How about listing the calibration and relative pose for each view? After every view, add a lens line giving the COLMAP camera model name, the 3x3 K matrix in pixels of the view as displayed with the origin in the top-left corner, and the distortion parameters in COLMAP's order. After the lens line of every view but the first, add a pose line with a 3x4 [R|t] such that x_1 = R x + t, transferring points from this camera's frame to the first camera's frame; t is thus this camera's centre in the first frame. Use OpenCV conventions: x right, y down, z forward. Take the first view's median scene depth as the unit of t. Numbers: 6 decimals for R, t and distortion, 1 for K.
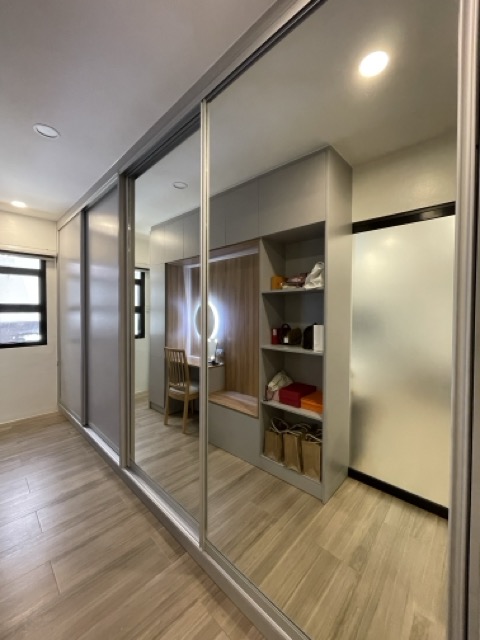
lens RADIAL K [[262.1, 0, 236.9], [0, 262.1, 315.6], [0, 0, 1]] dist [0.002198, 0.000399]
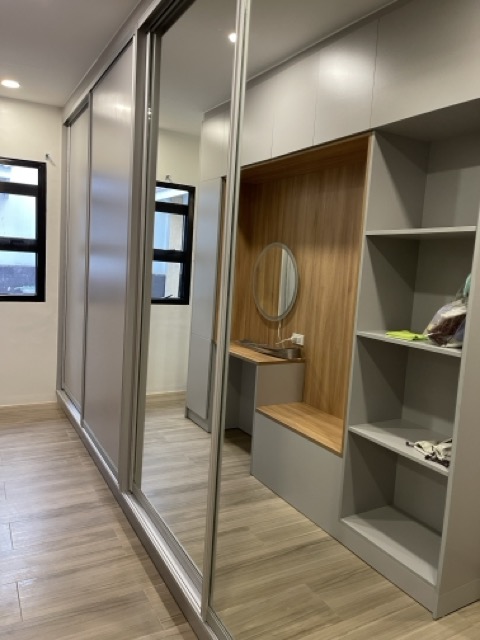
lens RADIAL K [[487.6, 0, 234.7], [0, 487.6, 319.3], [0, 0, 1]] dist [0.022514, -0.017619]
pose [[0.954433, 0.088098, -0.285124, 0.134187], [-0.062181, 0.993170, 0.098724, 0.004095], [0.291874, -0.076496, 0.953393, -0.059899]]
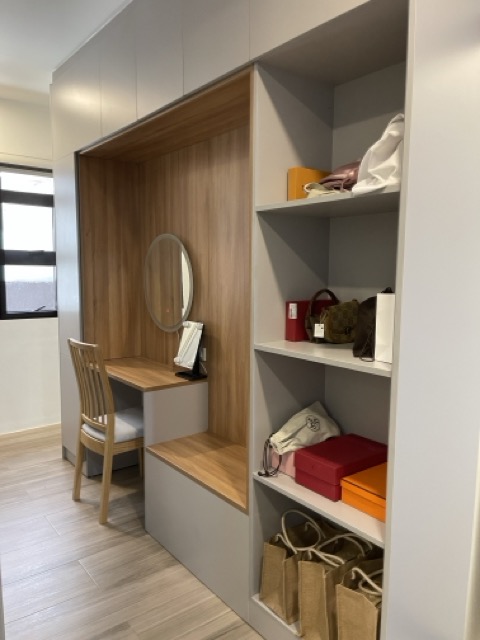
lens RADIAL K [[487.6, 0, 240.2], [0, 487.6, 320.9], [0, 0, 1]] dist [0.022514, -0.017619]
pose [[0.987841, 0.022976, -0.153763, 0.180278], [-0.008702, 0.995640, 0.092869, 0.010282], [0.155226, -0.090402, 0.983734, 0.246594]]
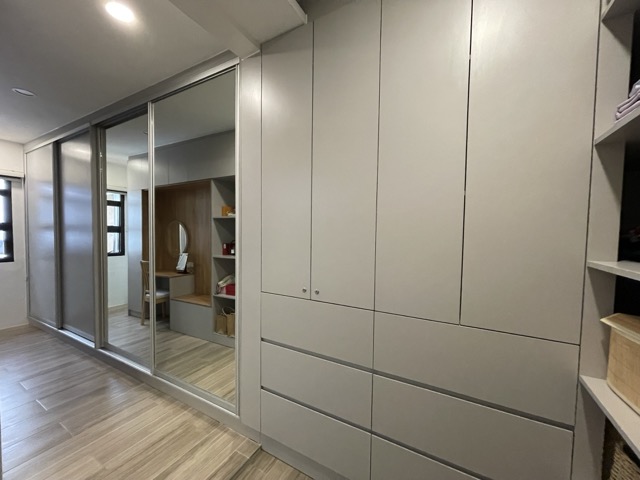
lens RADIAL K [[262.1, 0, 318.6], [0, 262.1, 242.0], [0, 0, 1]] dist [0.002198, 0.000399]
pose [[0.964710, -0.001346, 0.263313, 0.261639], [-0.003688, 0.999820, 0.018623, 0.013073], [-0.263290, -0.018937, 0.964531, -0.498603]]
